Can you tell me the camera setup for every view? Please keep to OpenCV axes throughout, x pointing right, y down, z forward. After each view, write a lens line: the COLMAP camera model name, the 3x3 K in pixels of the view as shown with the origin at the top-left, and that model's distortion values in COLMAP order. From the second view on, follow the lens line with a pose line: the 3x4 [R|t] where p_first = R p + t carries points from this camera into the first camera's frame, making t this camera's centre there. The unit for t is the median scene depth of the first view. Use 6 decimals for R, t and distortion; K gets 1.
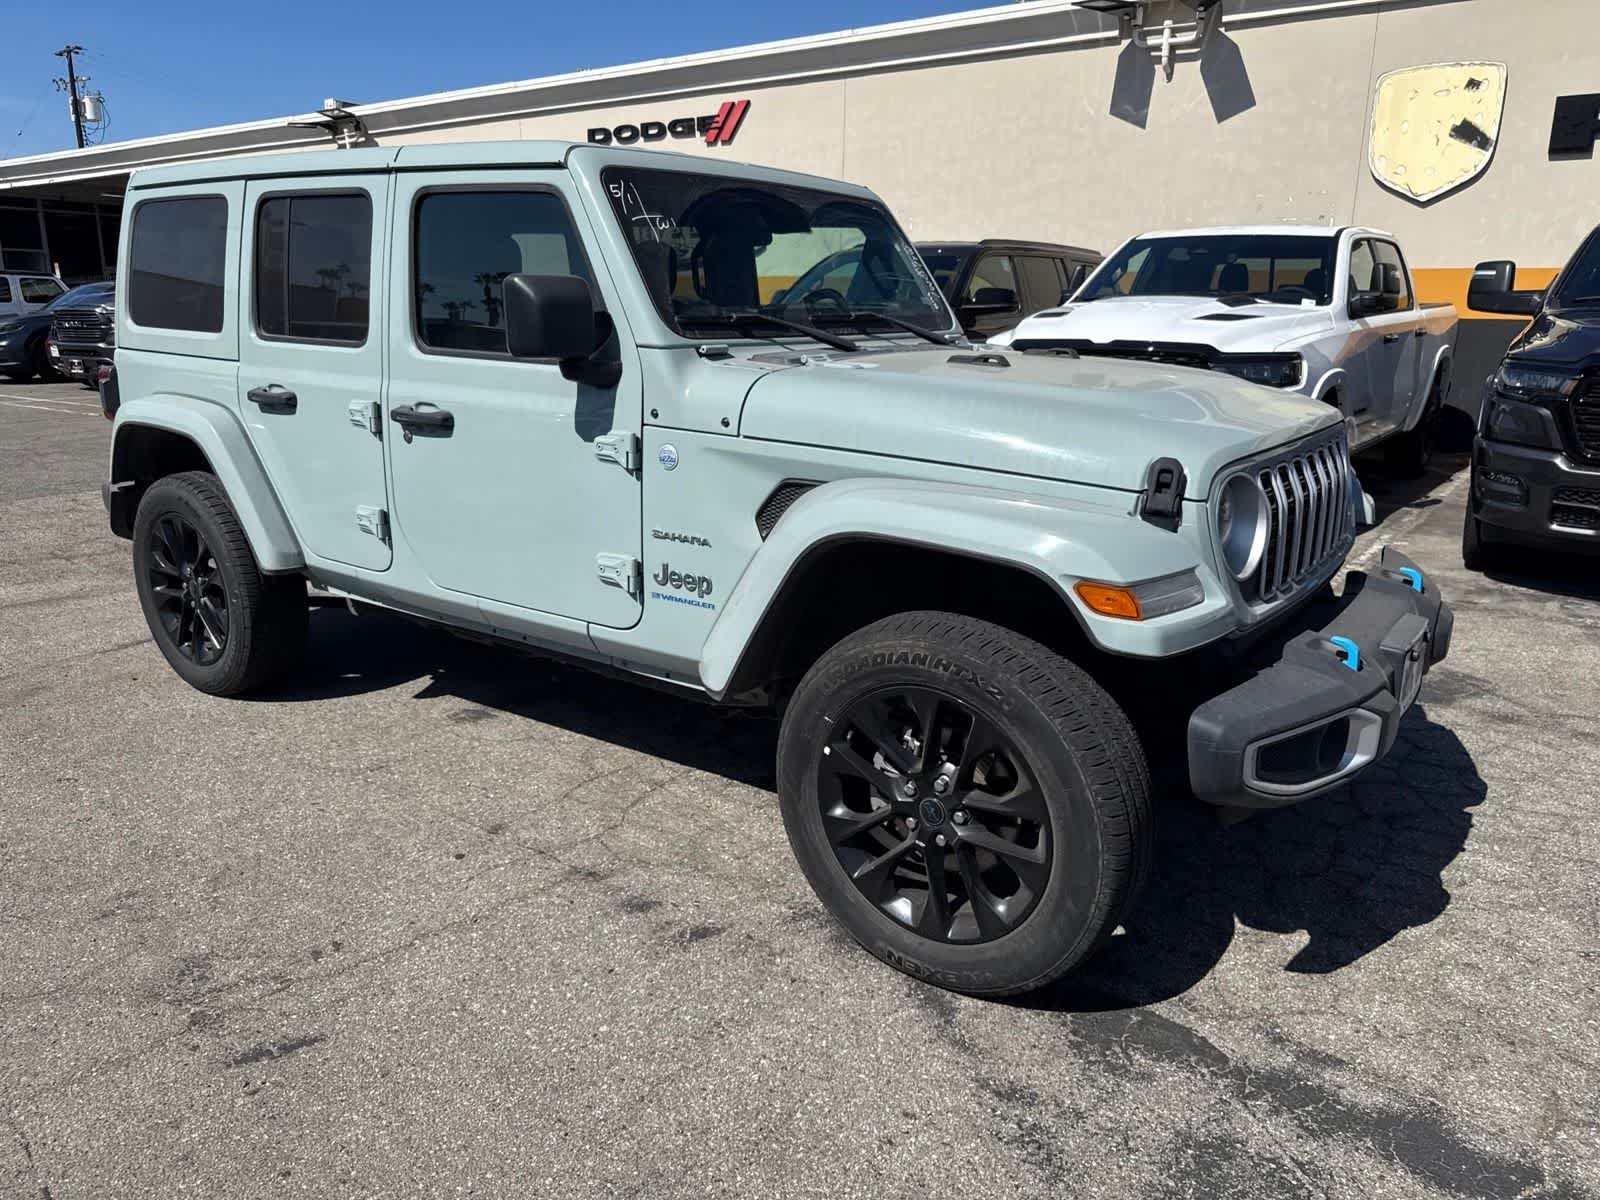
lens RADIAL K [[1136.3, 0, 803.5], [0, 1136.3, 611.4], [0, 0, 1]] dist [0.015495, -0.018669]
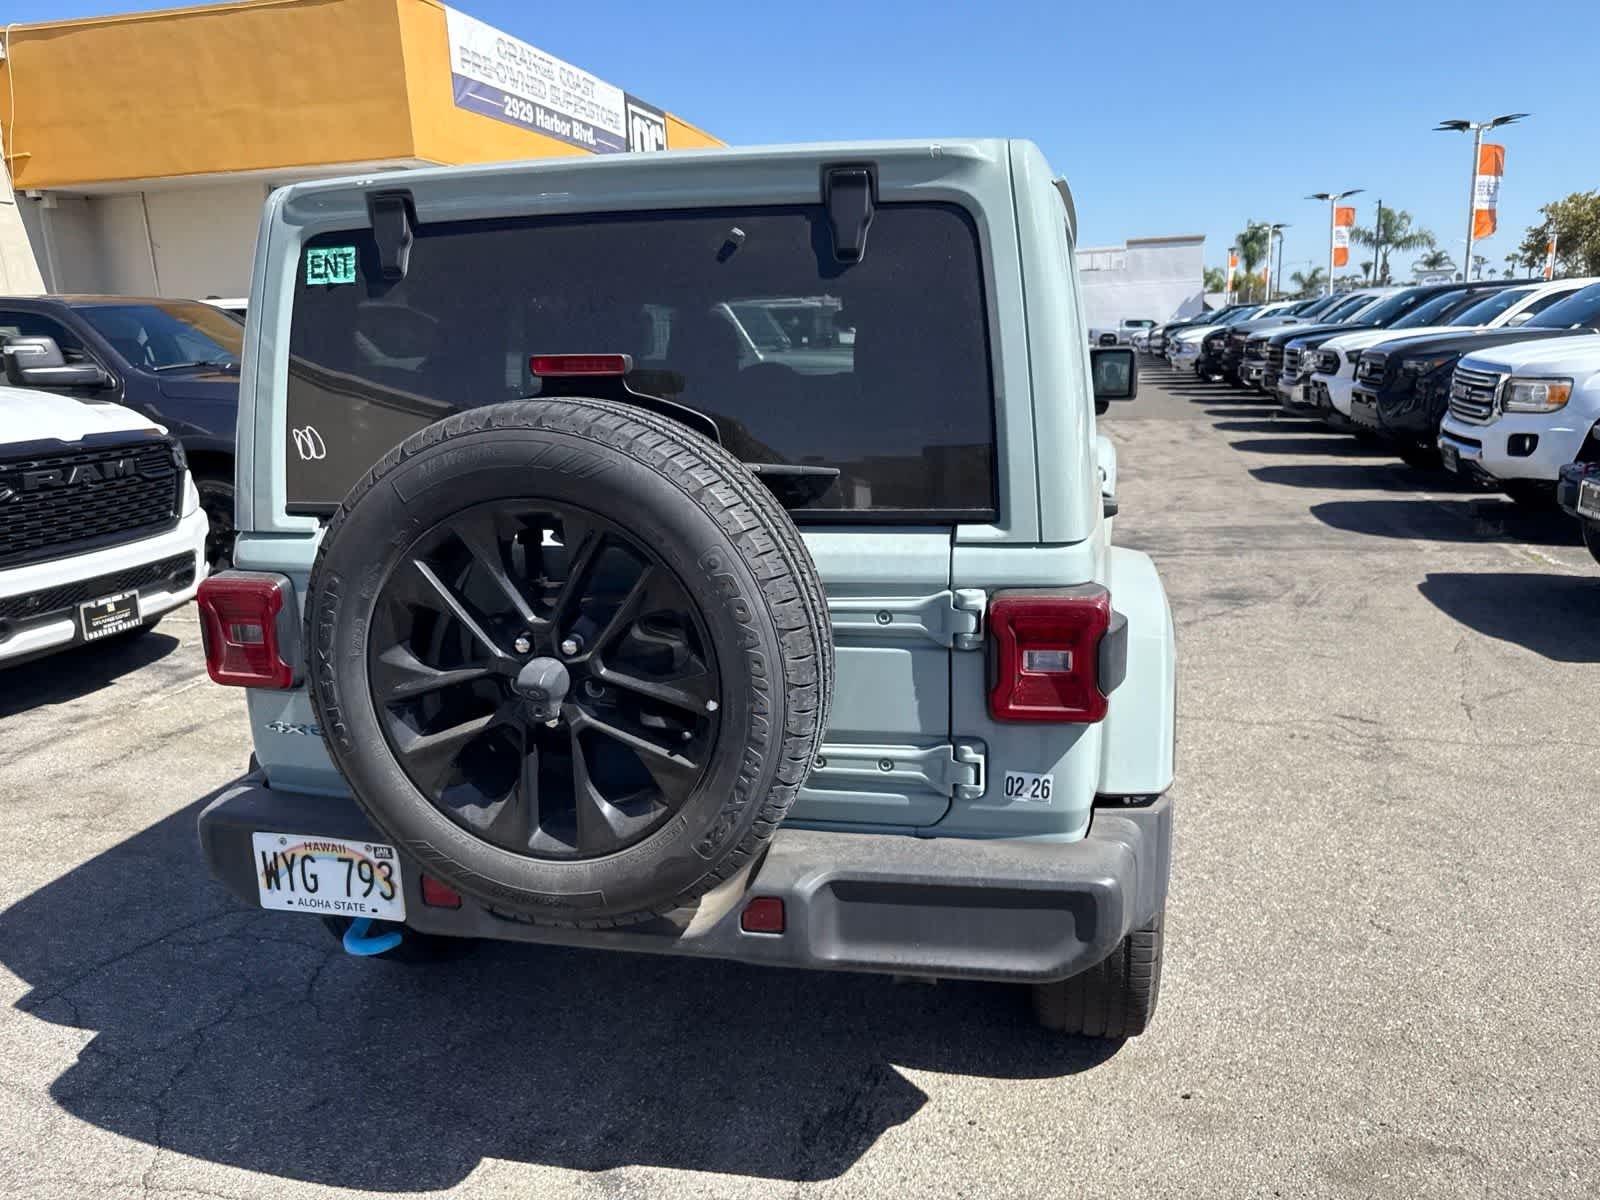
lens RADIAL K [[1136.3, 0, 809.4], [0, 1136.3, 606.6], [0, 0, 1]] dist [0.015495, -0.018669]
pose [[-0.399207, -0.212111, 0.891988, -1.241884], [0.269138, 0.902903, 0.335159, -0.498803], [-0.876469, 0.373866, -0.303358, 1.614984]]
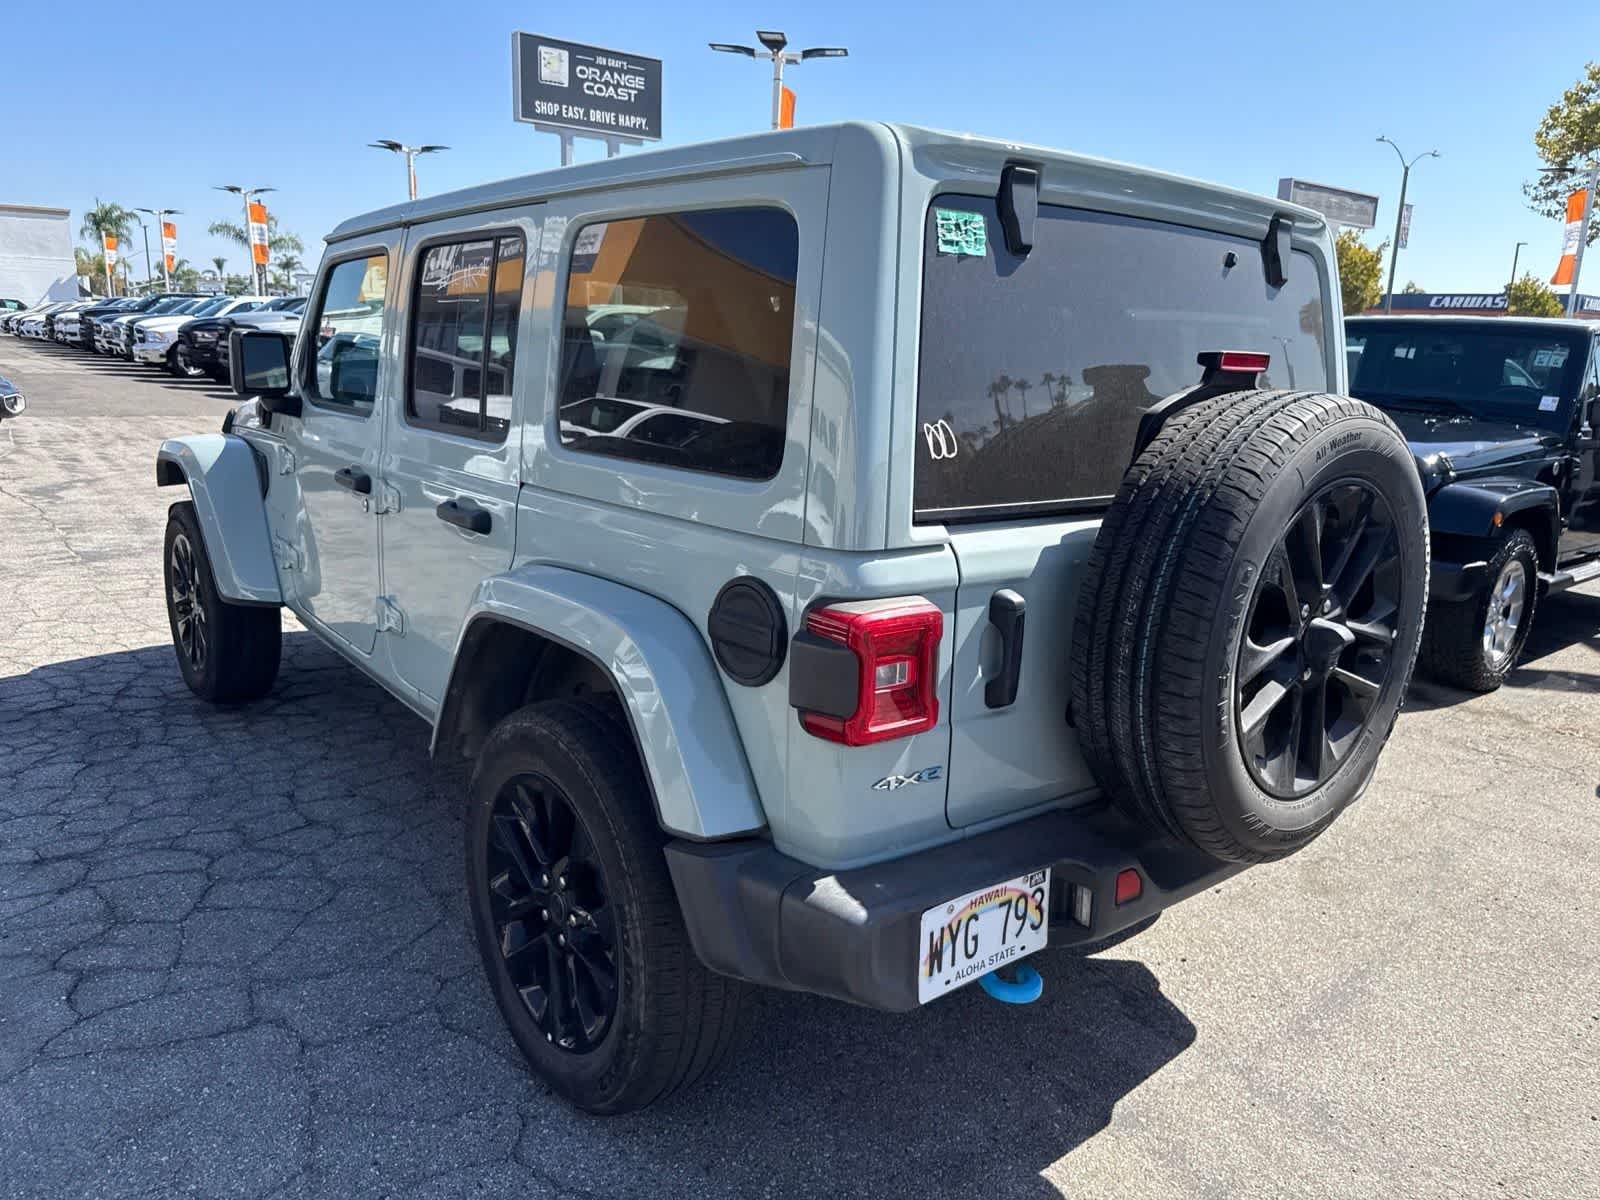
lens RADIAL K [[1136.3, 0, 801.0], [0, 1136.3, 605.7], [0, 0, 1]] dist [0.015495, -0.018669]
pose [[-0.965980, -0.106539, 0.235654, -0.623545], [0.018664, 0.880111, 0.474401, -0.628874], [-0.257944, 0.462660, -0.848181, 2.138601]]
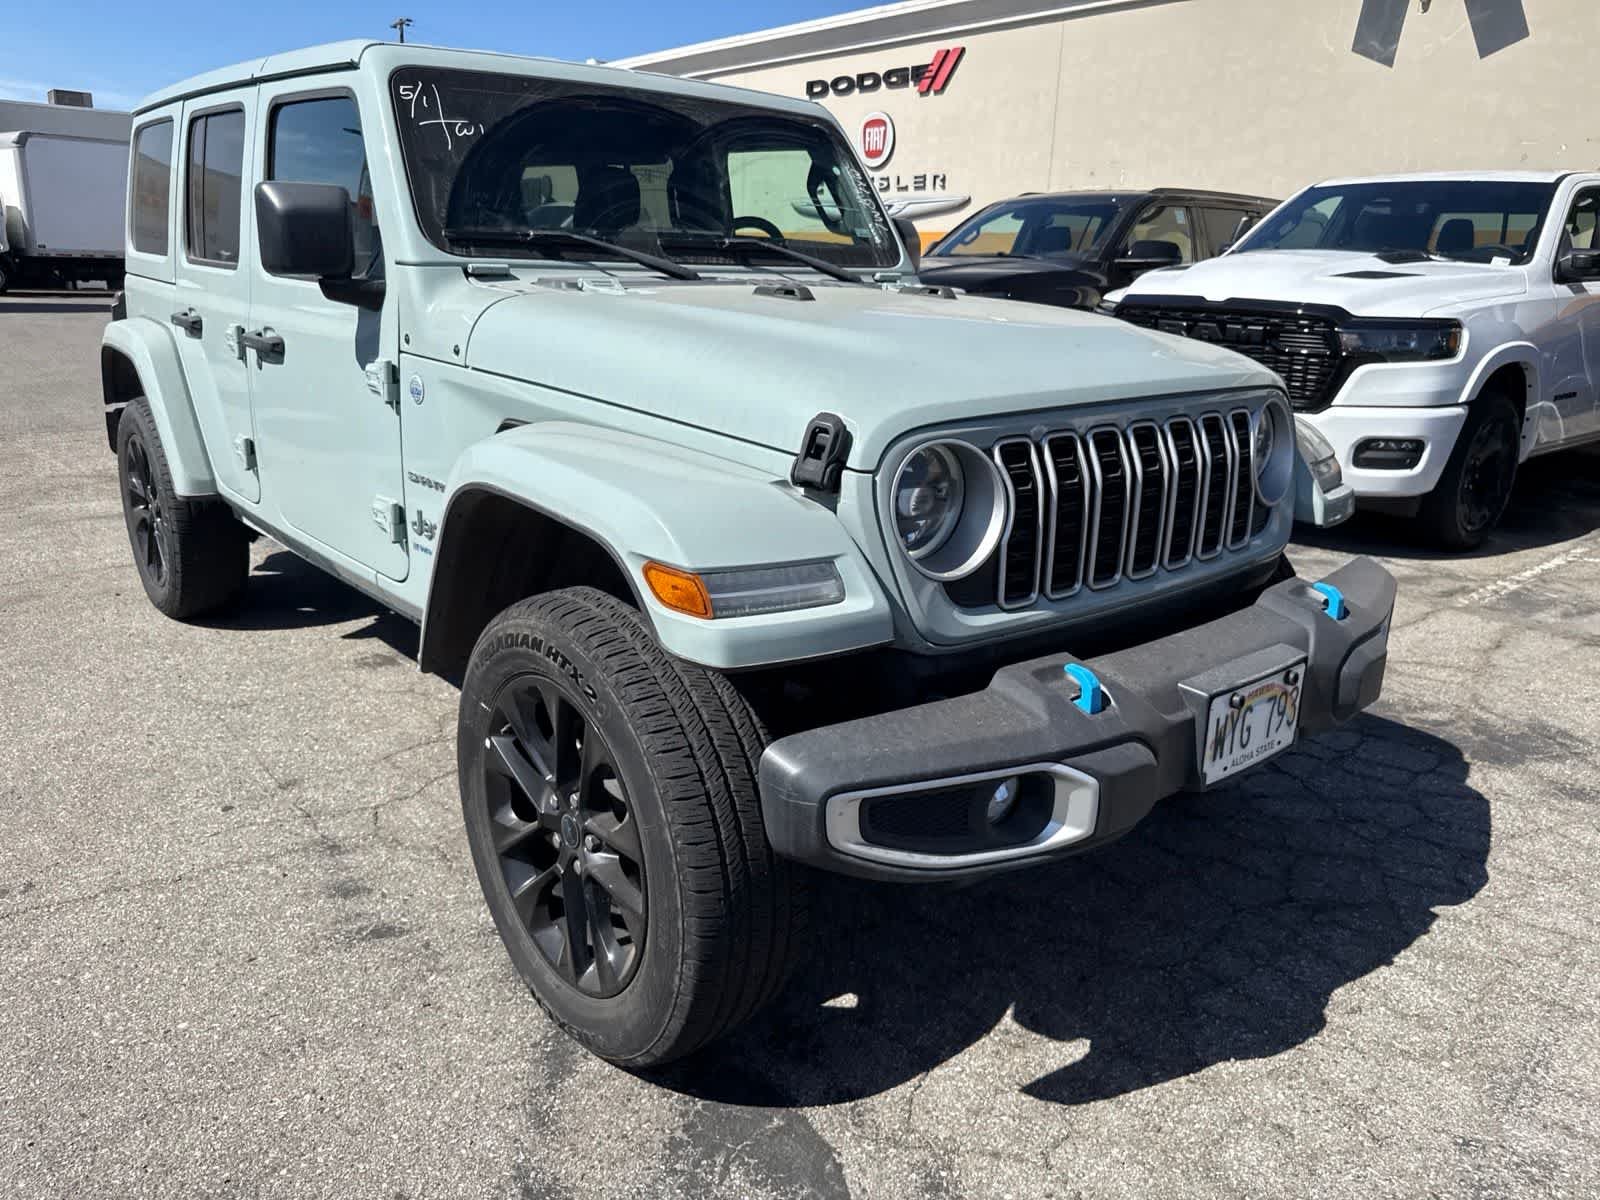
lens RADIAL K [[1136.3, 0, 806.9], [0, 1136.3, 595.9], [0, 0, 1]] dist [0.015495, -0.018669]
pose [[0.972612, 0.083477, -0.216929, 0.320986], [-0.079869, 0.996483, 0.025361, -0.019902], [0.218283, -0.007341, 0.975858, 0.167642]]
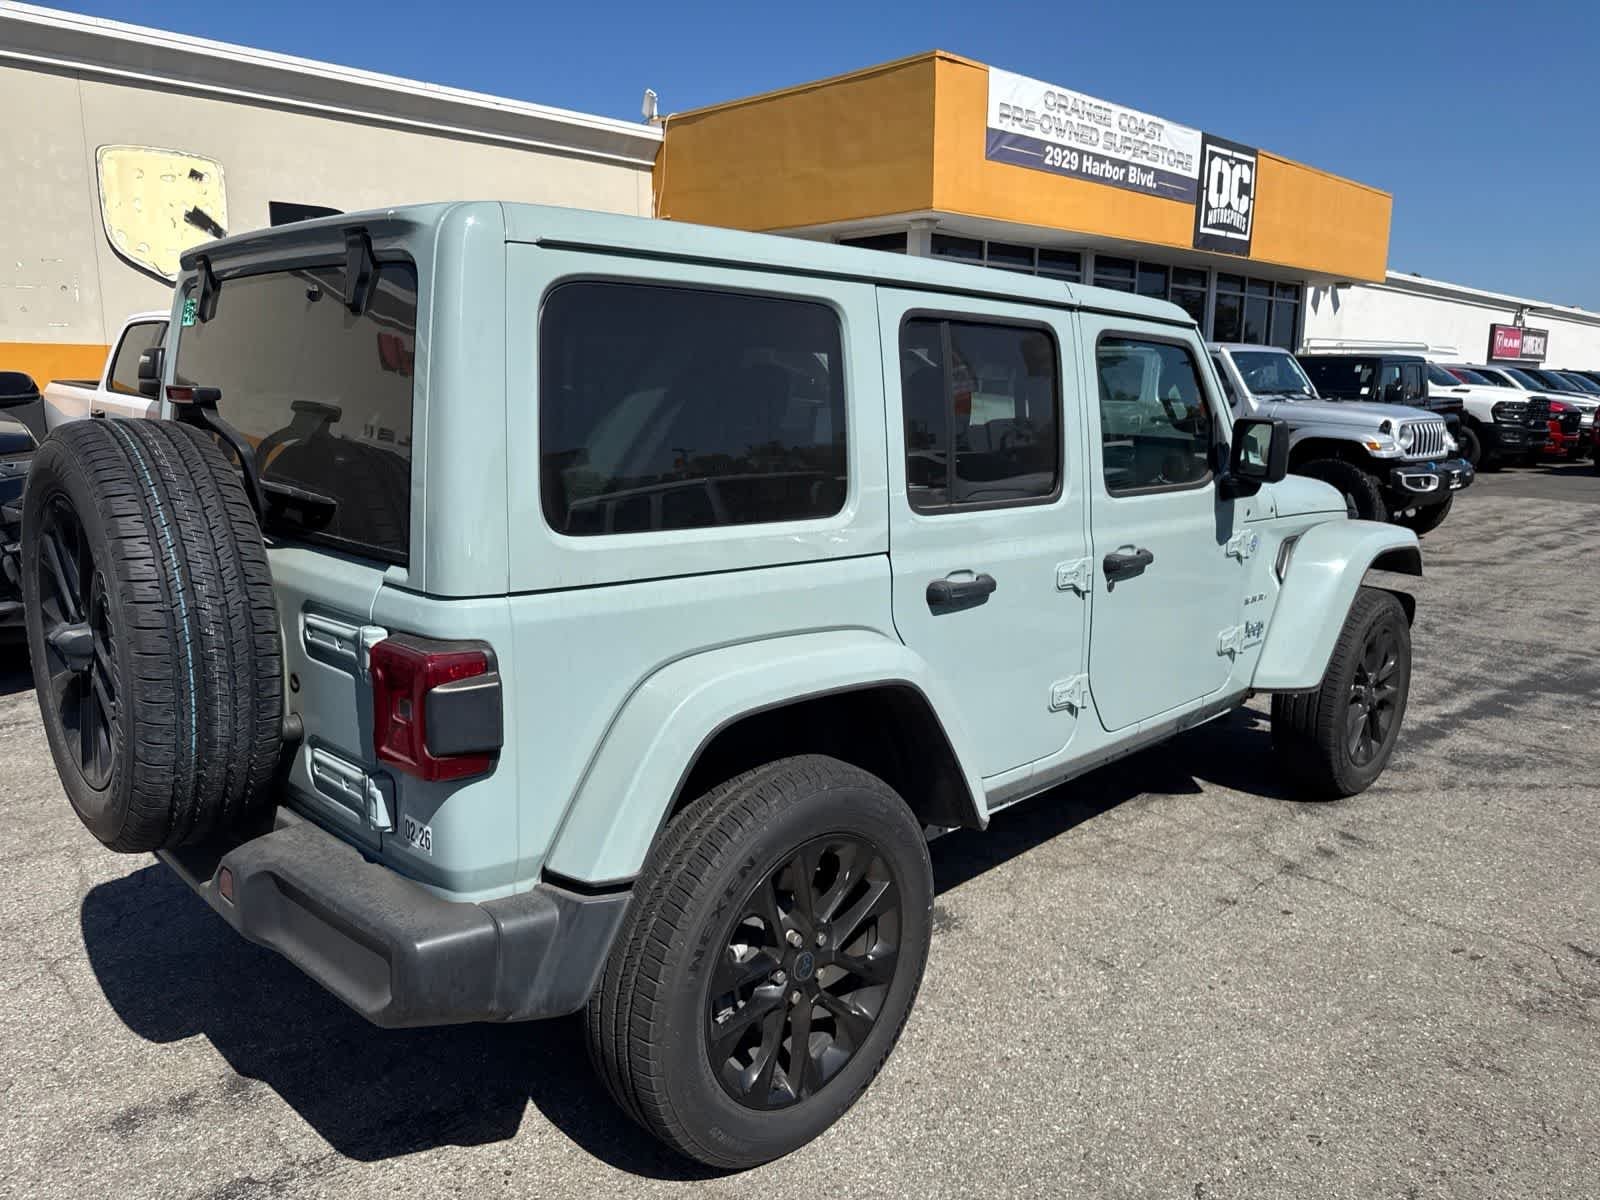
lens RADIAL K [[1136.3, 0, 811.4], [0, 1136.3, 590.4], [0, 0, 1]] dist [0.015495, -0.018669]
pose [[0.159957, -0.189393, 0.968785, -1.299666], [0.247960, 0.957663, 0.146278, -0.348845], [-0.955474, 0.216822, 0.200146, 1.048658]]
